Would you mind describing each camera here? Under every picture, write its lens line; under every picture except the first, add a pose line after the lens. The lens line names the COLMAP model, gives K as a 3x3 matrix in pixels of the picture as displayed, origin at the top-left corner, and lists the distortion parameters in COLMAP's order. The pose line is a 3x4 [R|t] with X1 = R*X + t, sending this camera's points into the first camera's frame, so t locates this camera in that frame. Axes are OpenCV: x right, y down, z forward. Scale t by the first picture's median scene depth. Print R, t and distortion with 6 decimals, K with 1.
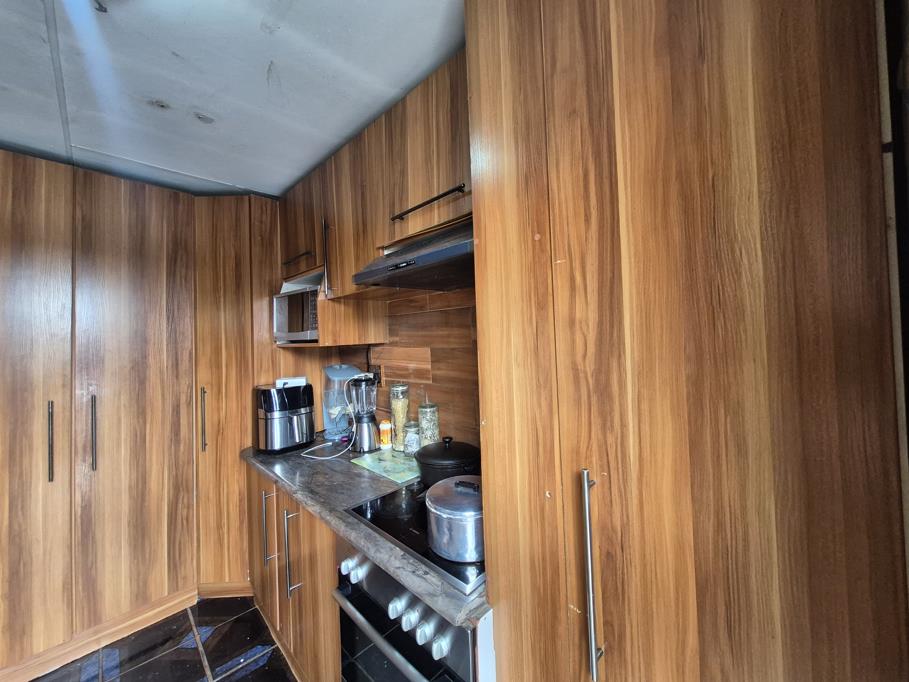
lens RADIAL K [[355.8, 0, 459.5], [0, 355.8, 334.5], [0, 0, 1]] dist [0.001558, -0.000563]
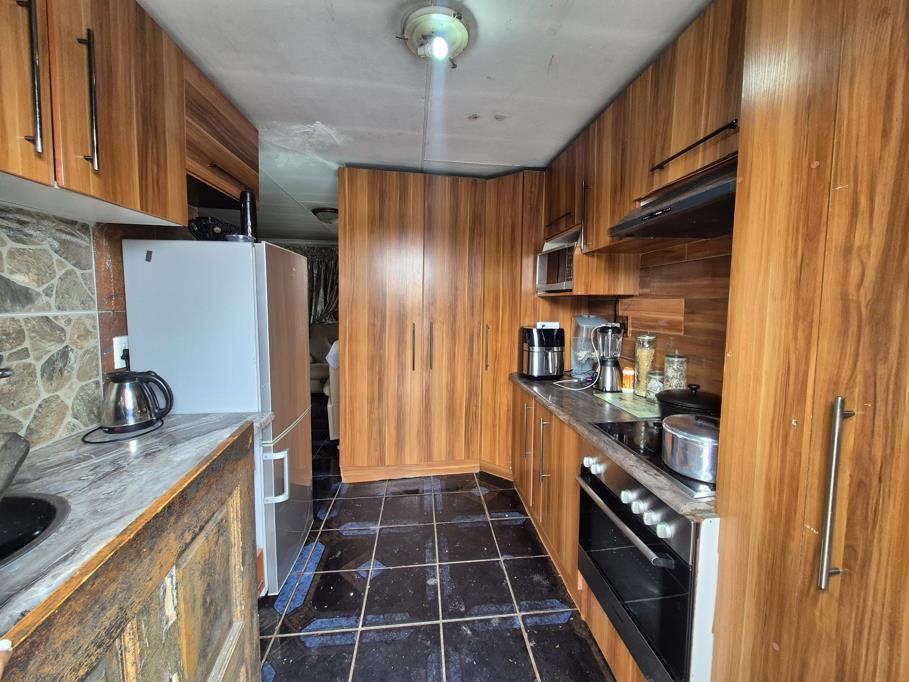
lens RADIAL K [[355.8, 0, 459.5], [0, 355.8, 334.5], [0, 0, 1]] dist [0.001558, -0.000563]
pose [[0.788457, 0.088126, -0.608745, 0.044306], [-0.024300, 0.993373, 0.112333, 0.051063], [0.614610, -0.073777, 0.785373, -0.198737]]
